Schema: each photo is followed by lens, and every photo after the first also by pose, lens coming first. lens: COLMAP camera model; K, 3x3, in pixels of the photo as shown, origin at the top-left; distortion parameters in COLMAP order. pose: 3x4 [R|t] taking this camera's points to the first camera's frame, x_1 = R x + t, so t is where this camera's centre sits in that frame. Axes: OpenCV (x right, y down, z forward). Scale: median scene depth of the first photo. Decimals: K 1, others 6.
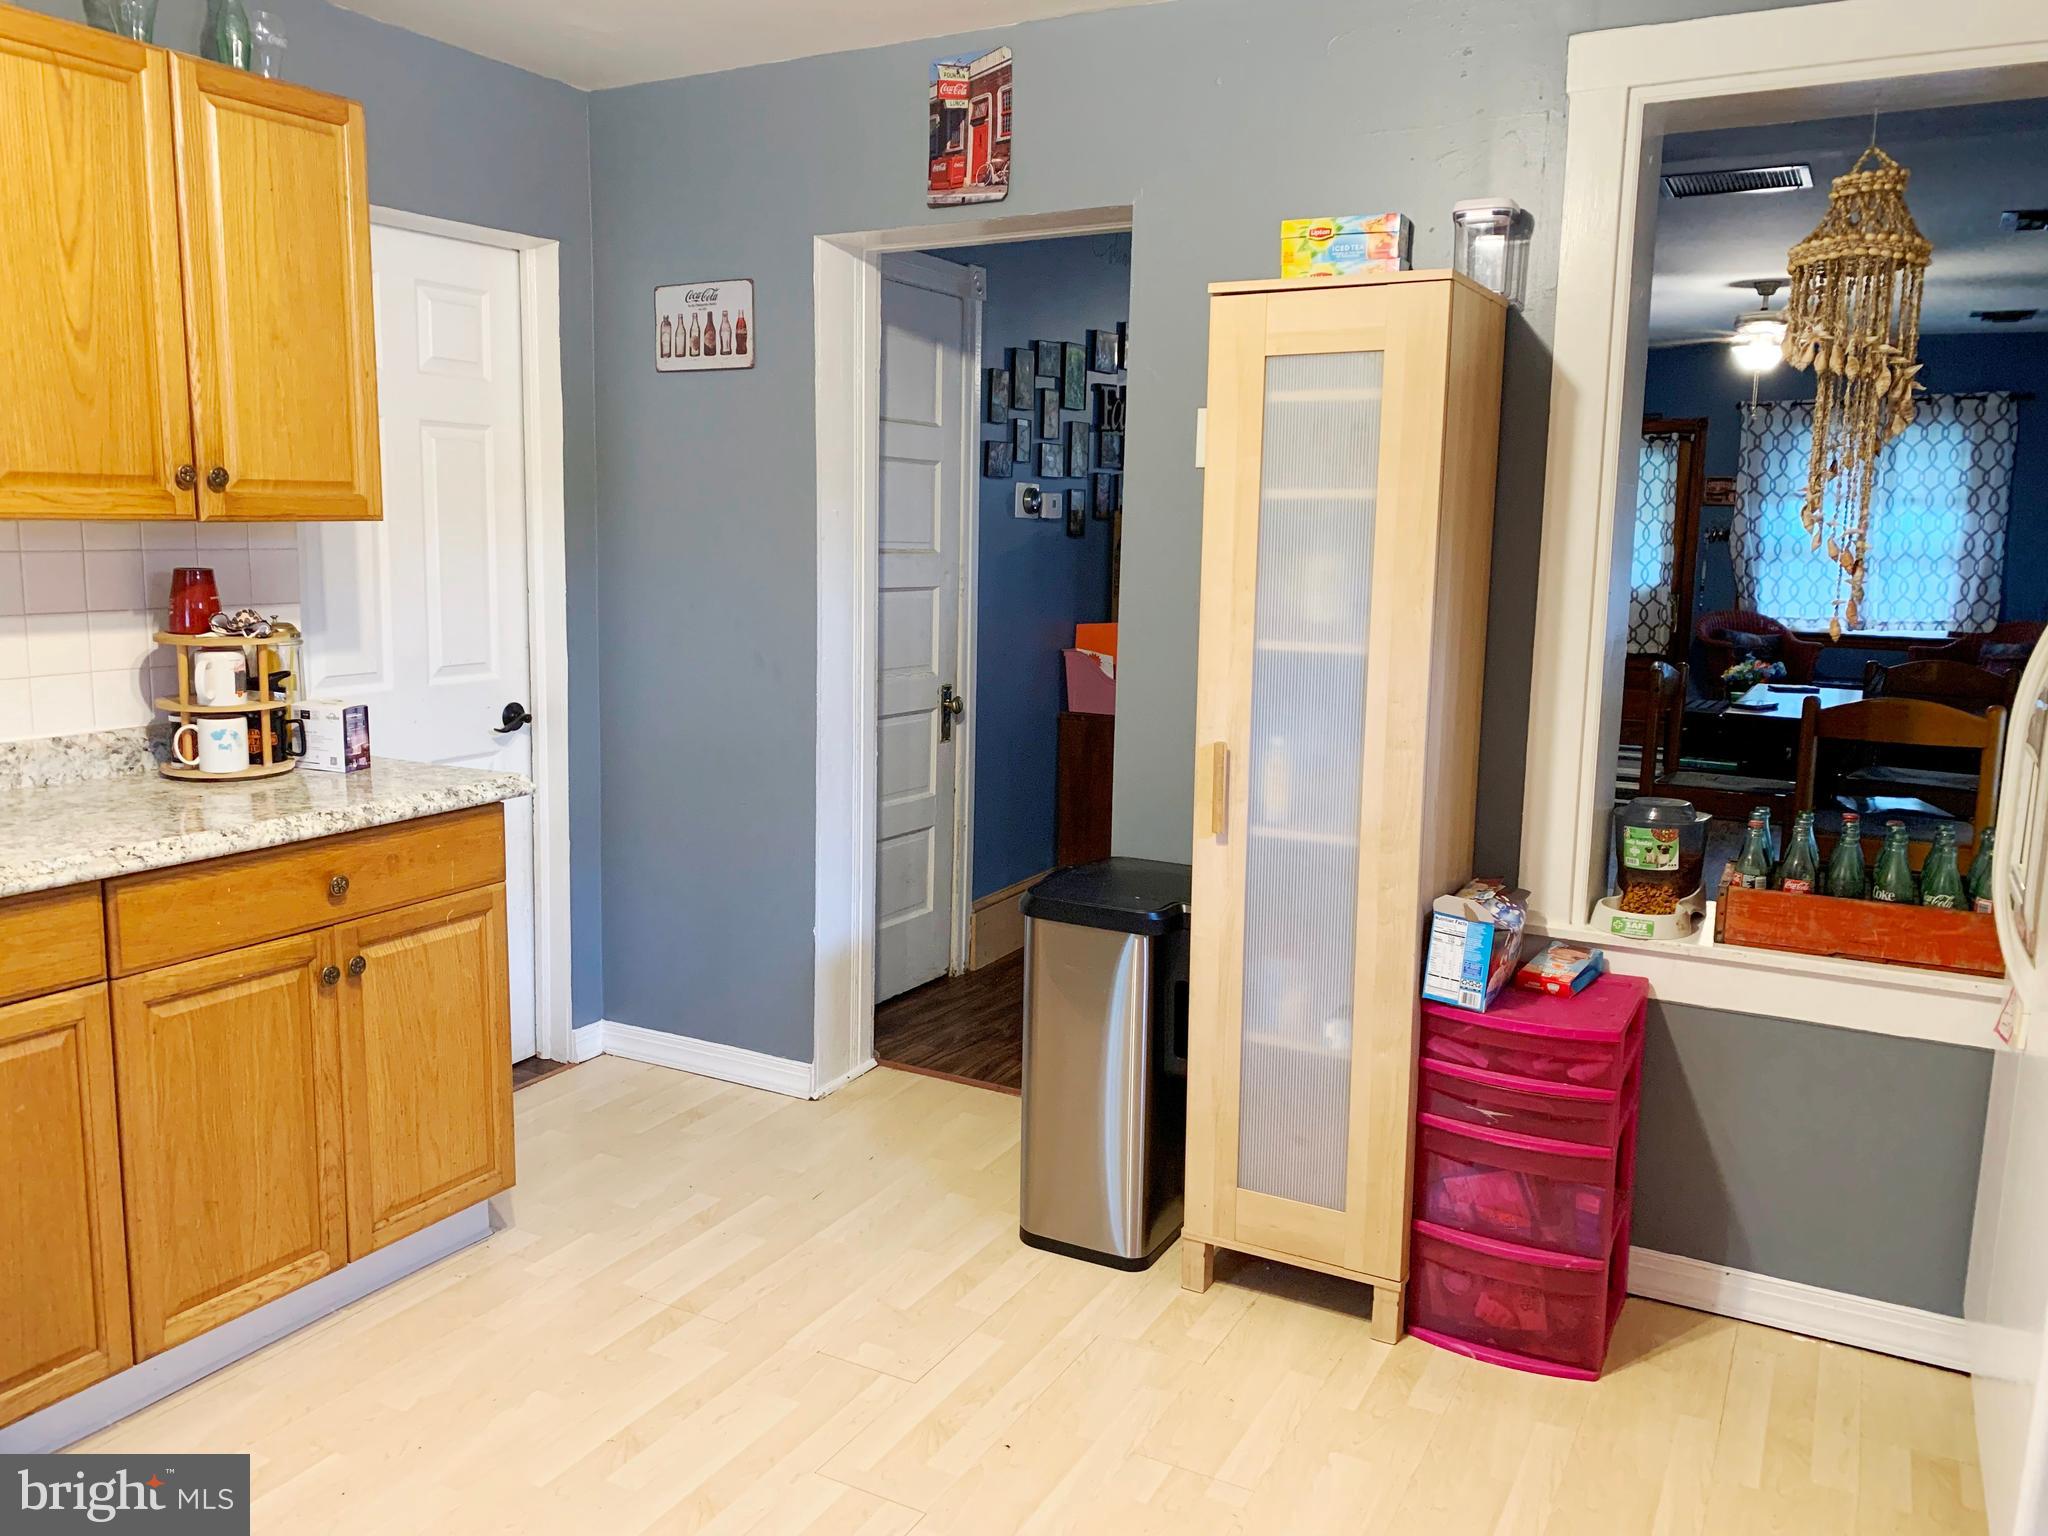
lens RADIAL K [[1562.2, 0, 1015.3], [0, 1562.2, 757.1], [0, 0, 1]] dist [0.021063, -0.028173]
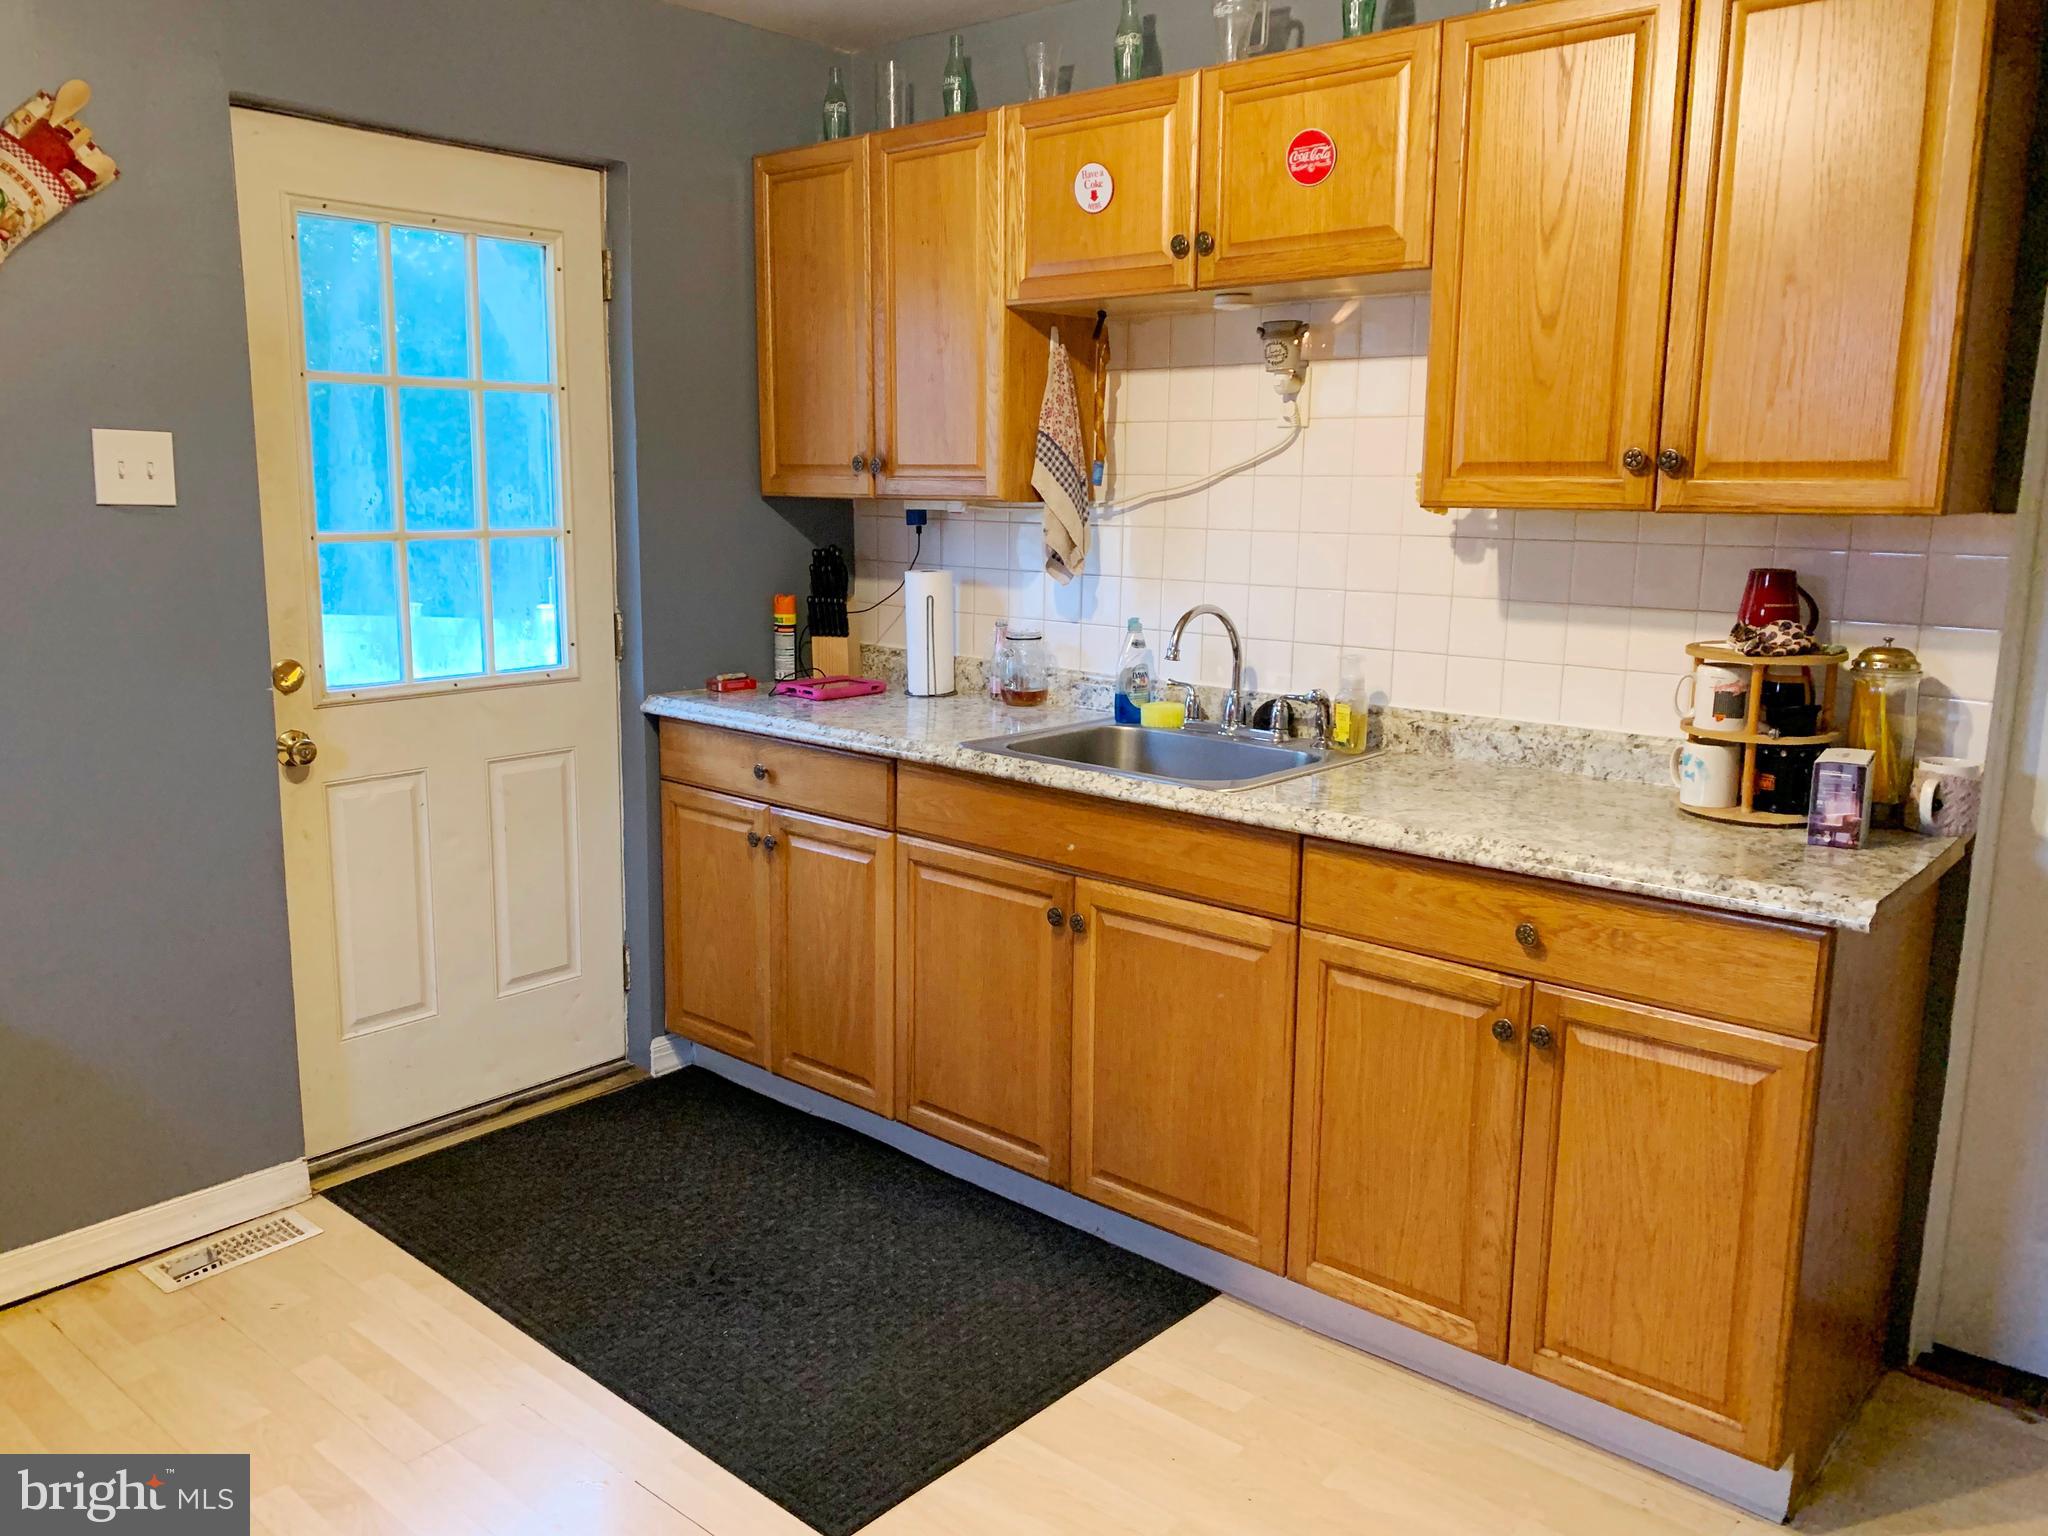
lens RADIAL K [[1562.2, 0, 1014.4], [0, 1562.2, 752.4], [0, 0, 1]] dist [0.021063, -0.028173]
pose [[-0.211134, 0.148973, -0.966038, 0.434398], [-0.162758, 0.969162, 0.185026, -0.125901], [0.963811, 0.196296, -0.180376, 0.851265]]
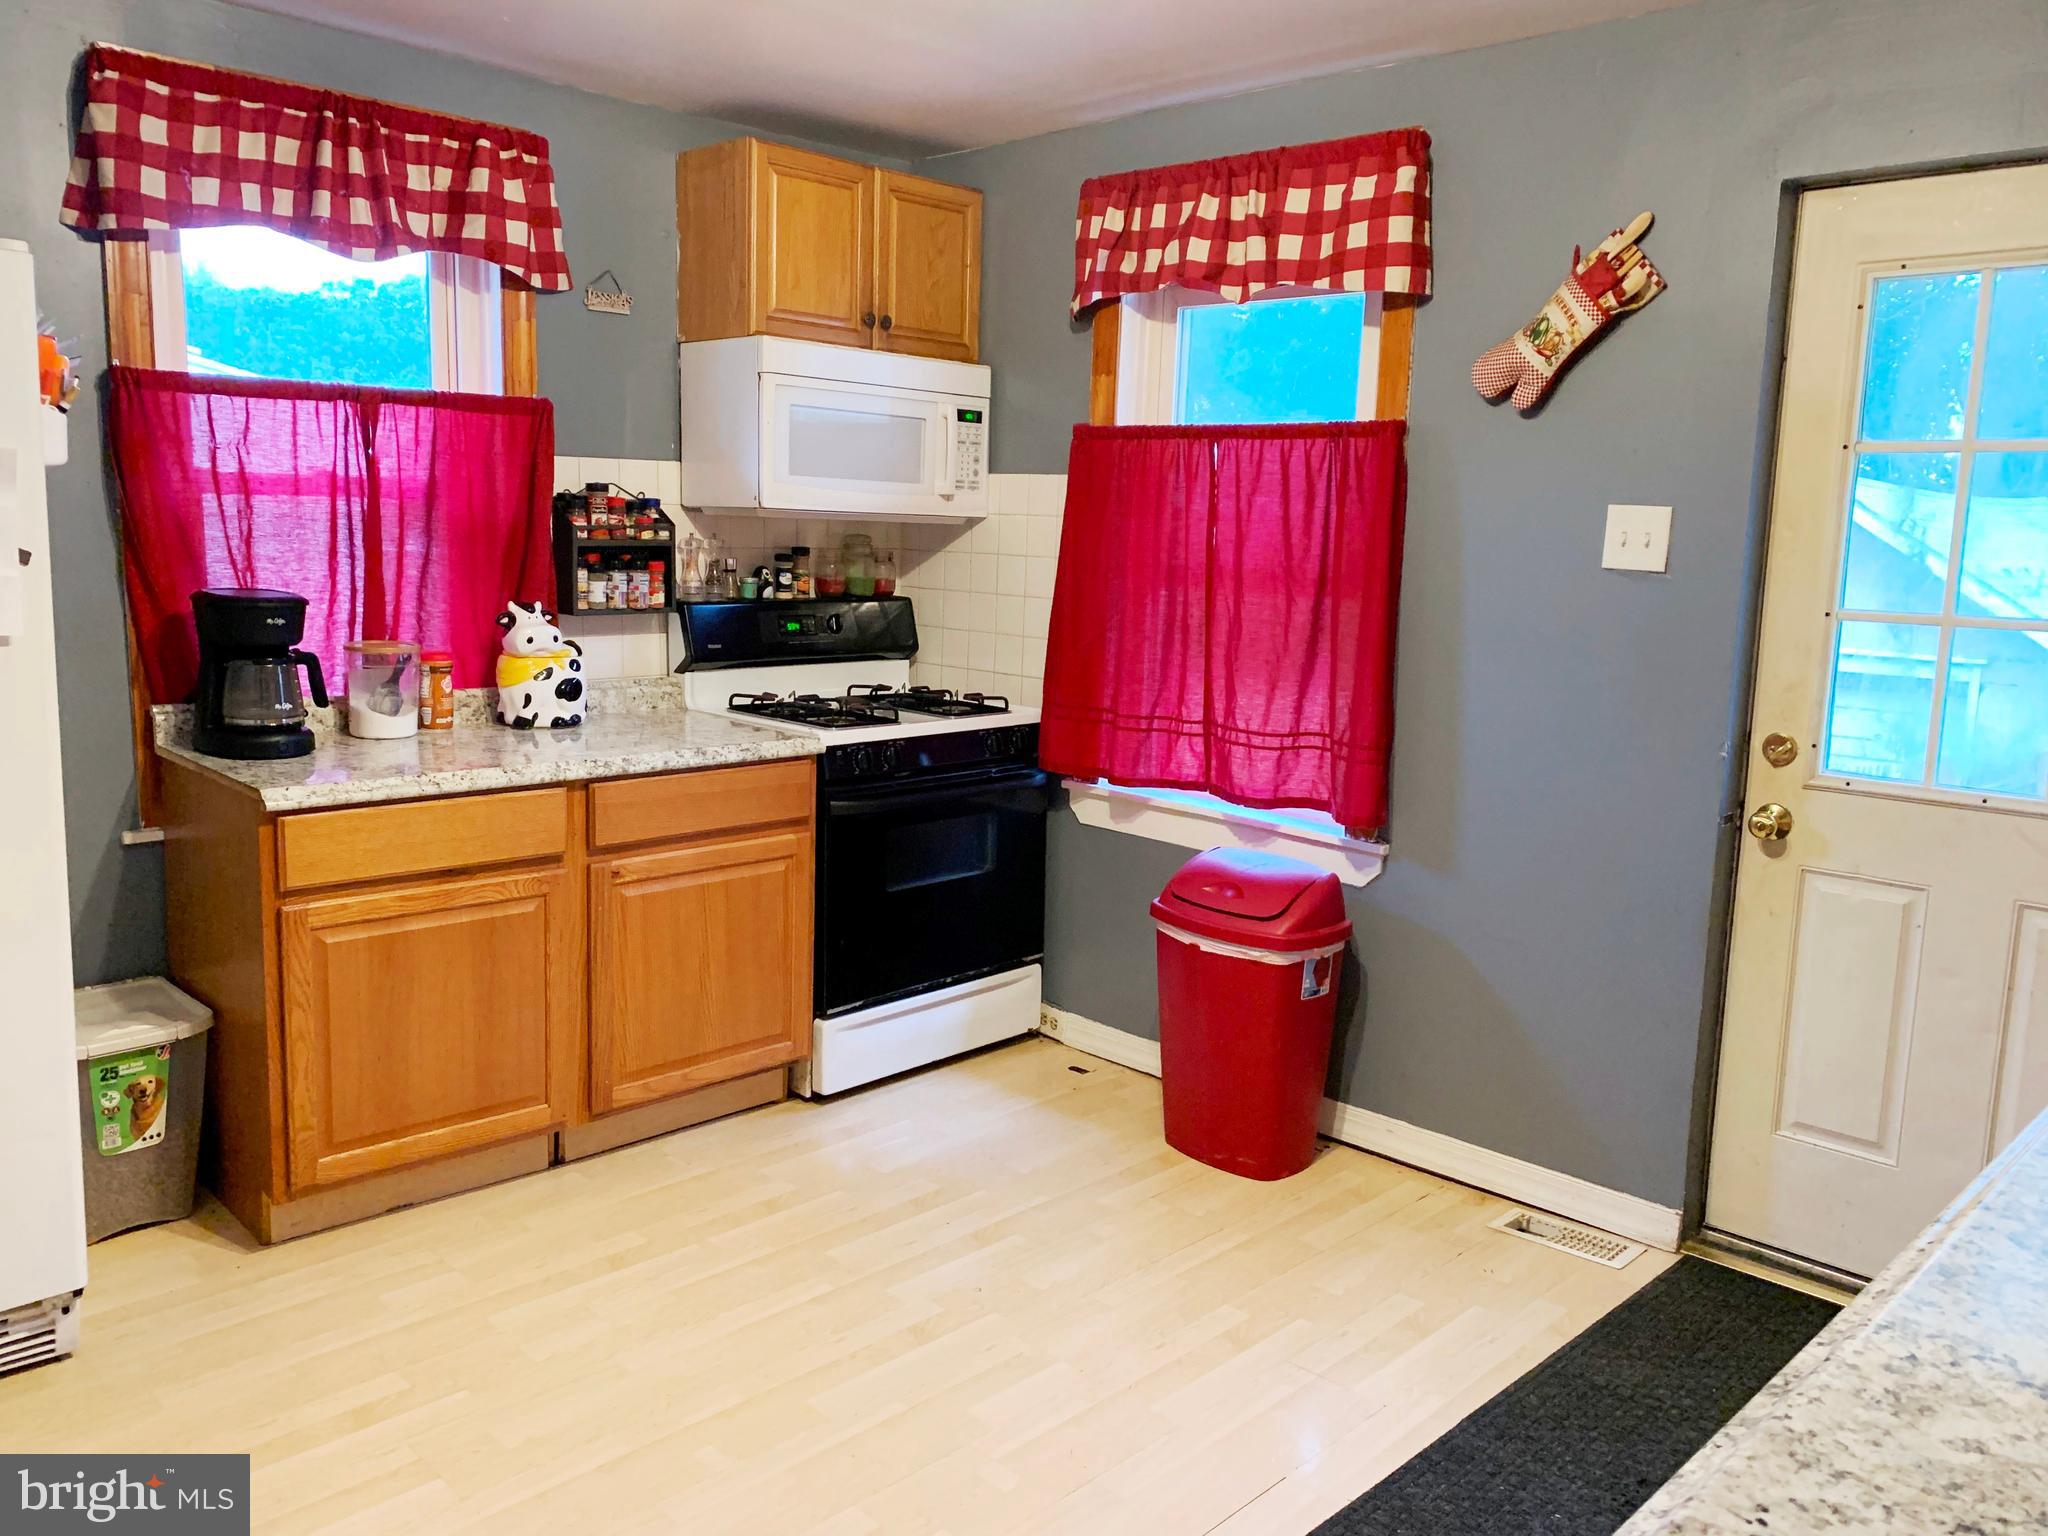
lens RADIAL K [[1562.2, 0, 1019.4], [0, 1562.2, 765.0], [0, 0, 1]] dist [0.021063, -0.028173]
pose [[-0.959218, -0.089857, 0.268006, -0.338532], [-0.006086, 0.954474, 0.298234, -0.207214], [-0.282603, 0.284440, -0.916095, 1.323189]]
